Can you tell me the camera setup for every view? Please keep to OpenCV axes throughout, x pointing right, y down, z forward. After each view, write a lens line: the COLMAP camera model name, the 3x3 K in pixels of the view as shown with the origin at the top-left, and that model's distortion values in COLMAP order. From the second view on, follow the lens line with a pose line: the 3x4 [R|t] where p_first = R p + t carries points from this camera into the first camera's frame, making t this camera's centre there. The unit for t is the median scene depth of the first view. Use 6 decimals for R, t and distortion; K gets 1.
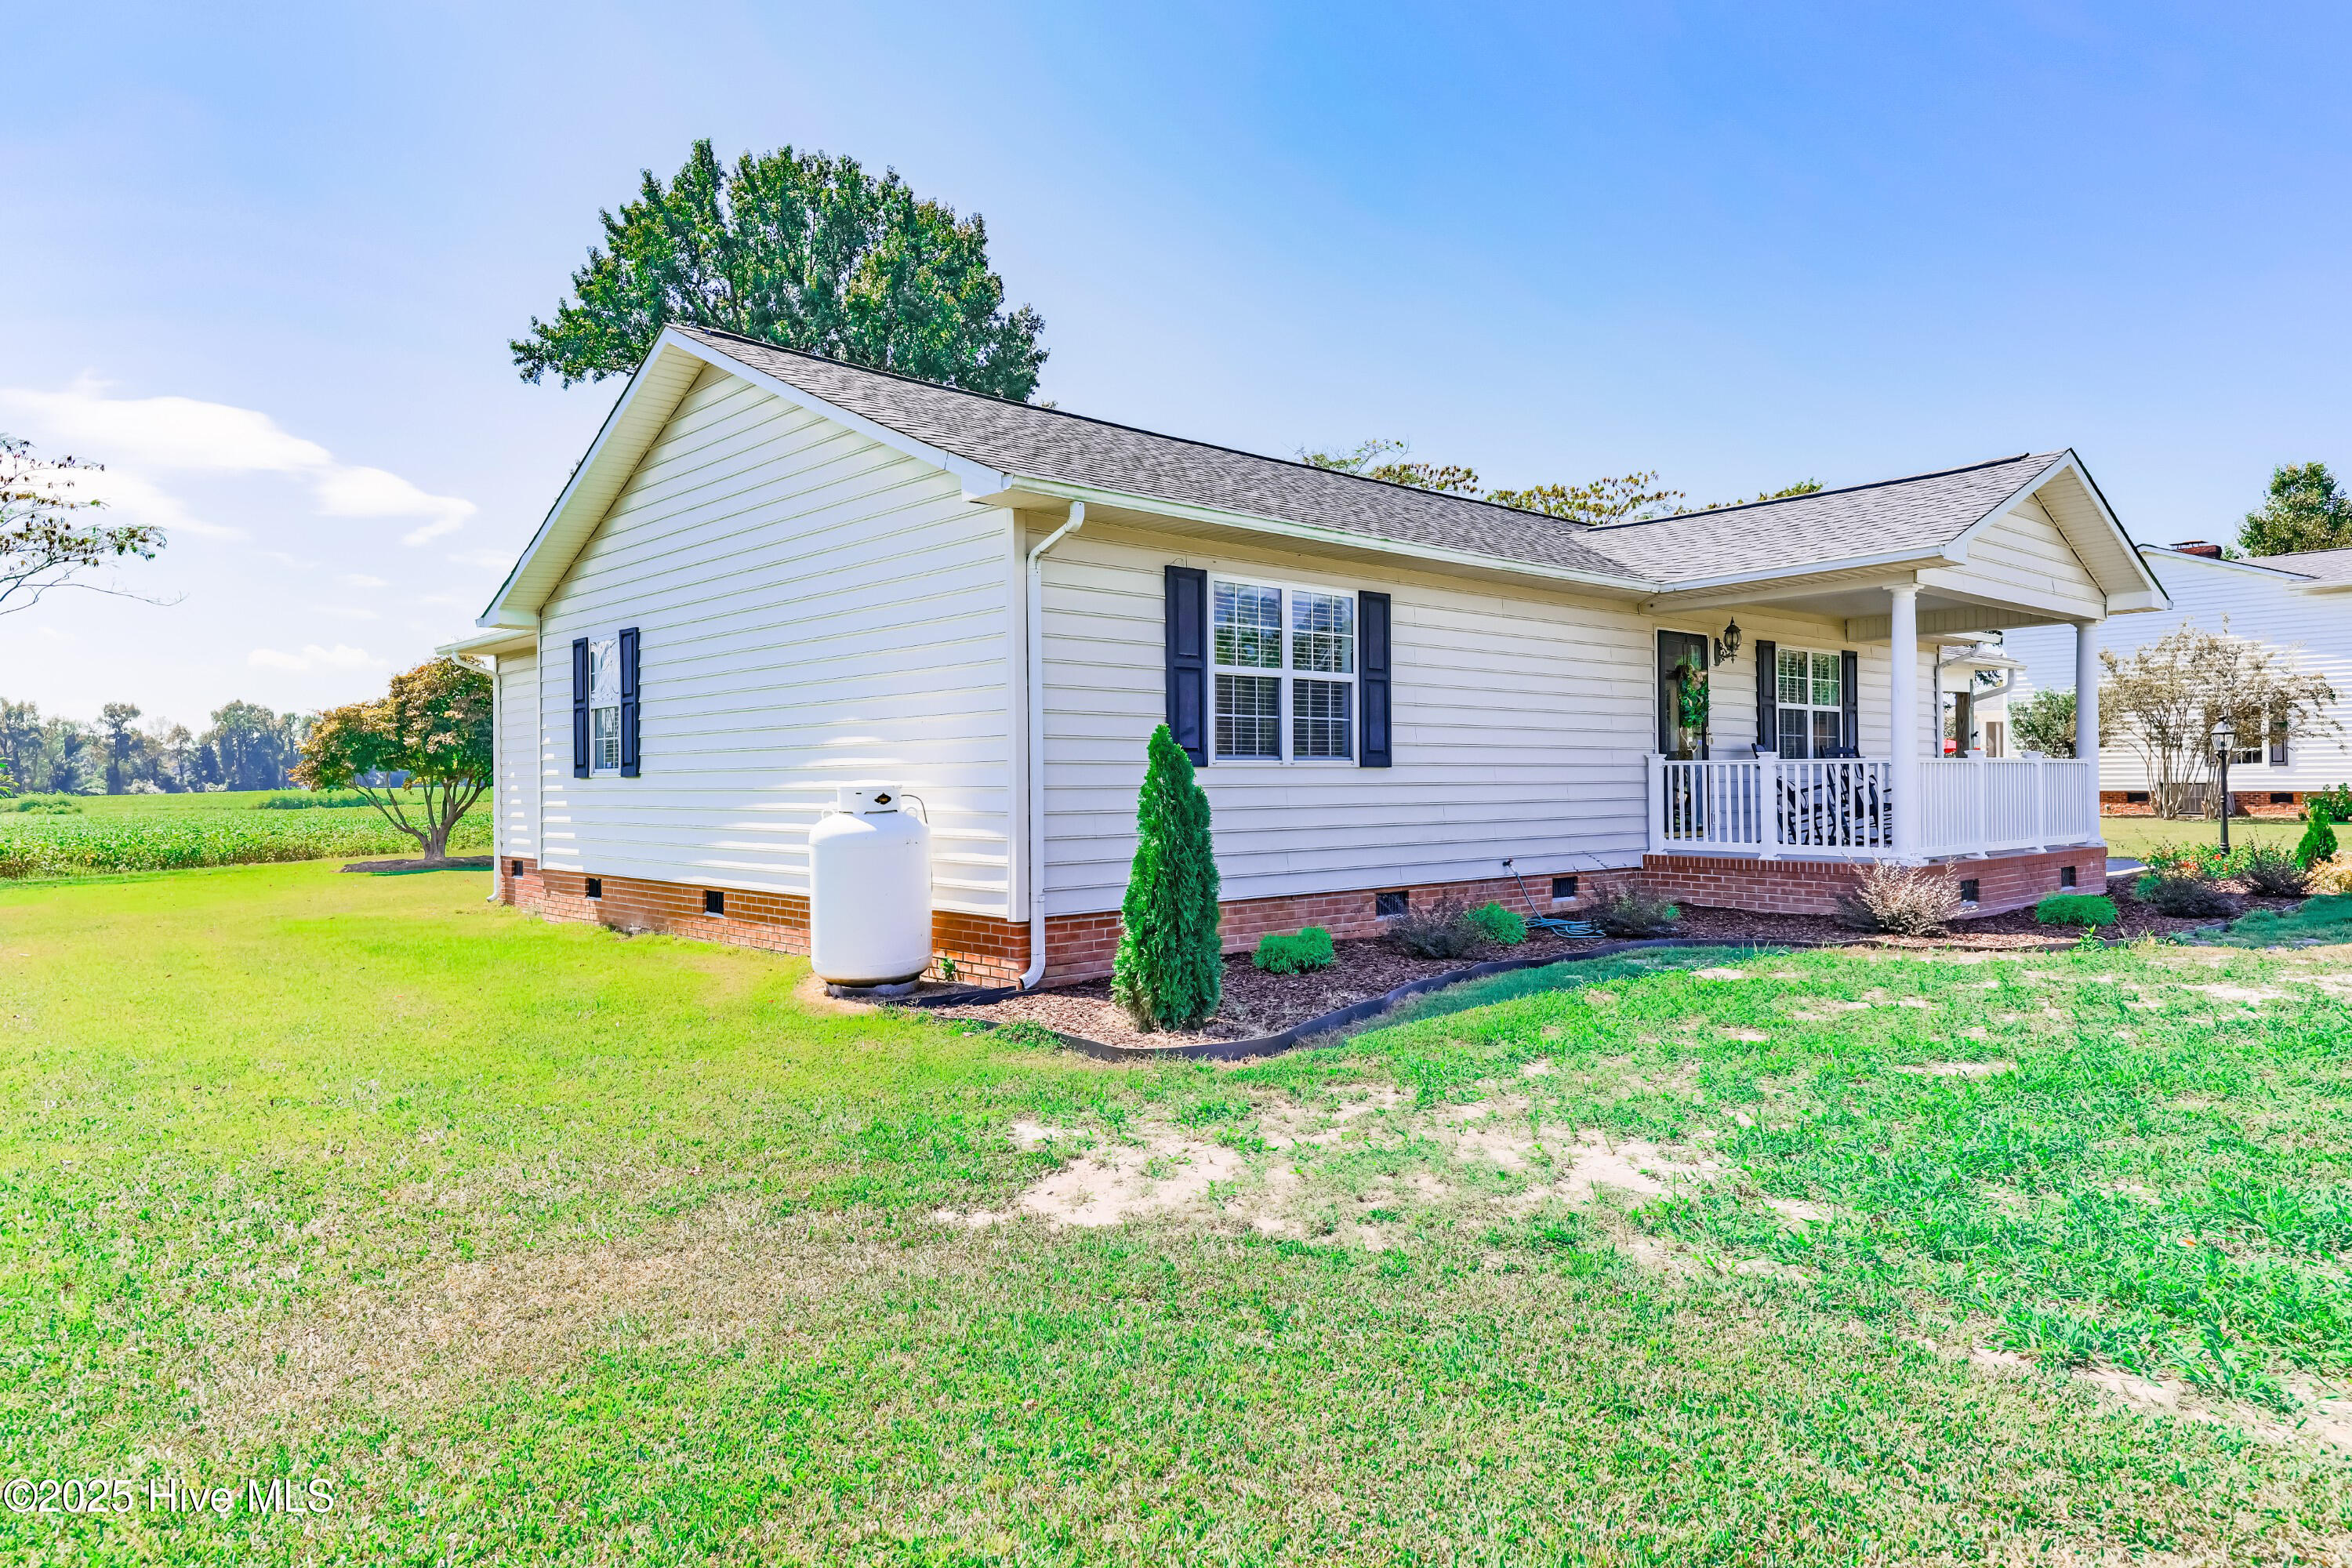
lens RADIAL K [[1480.6, 0, 1176.0], [0, 1480.6, 784.0], [0, 0, 1]] dist [0.048389, 0.002598]
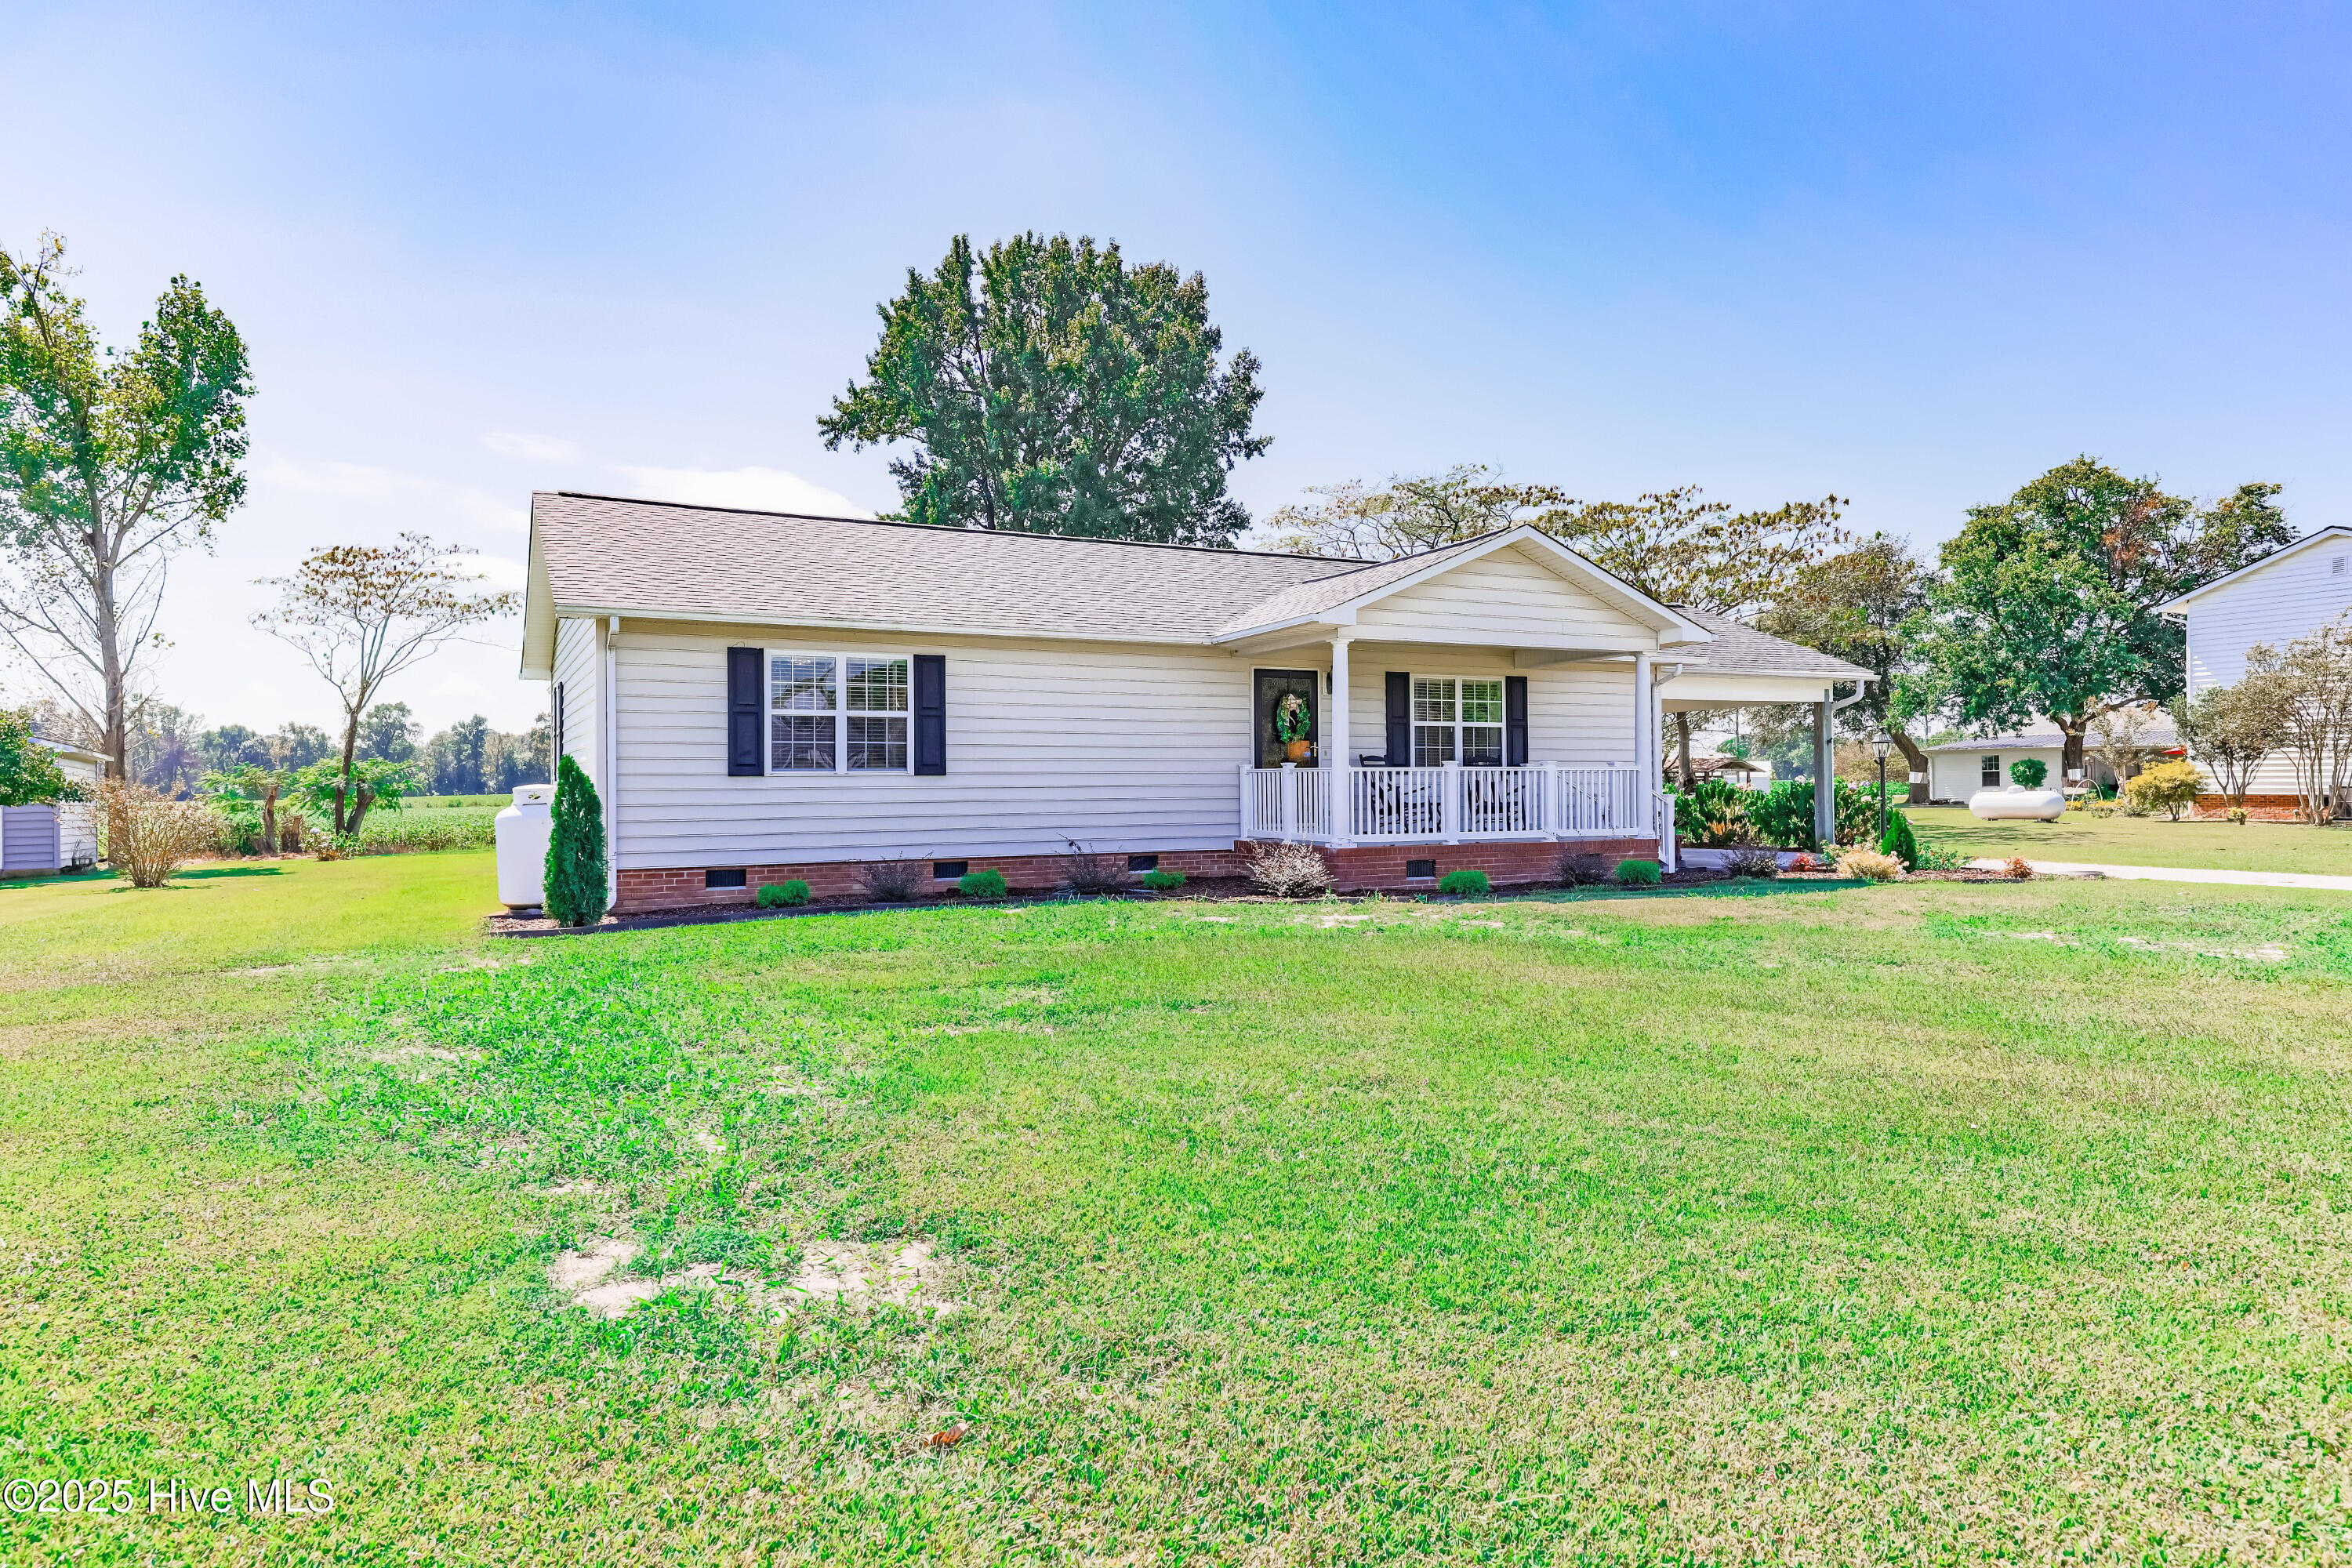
lens RADIAL K [[1480.6, 0, 1176.0], [0, 1480.6, 784.0], [0, 0, 1]] dist [0.048389, 0.002598]
pose [[0.962587, 0.000282, -0.270971, 0.244226], [-0.000715, 0.999999, -0.001496, -0.000330], [0.270970, 0.001634, 0.962586, -0.106096]]
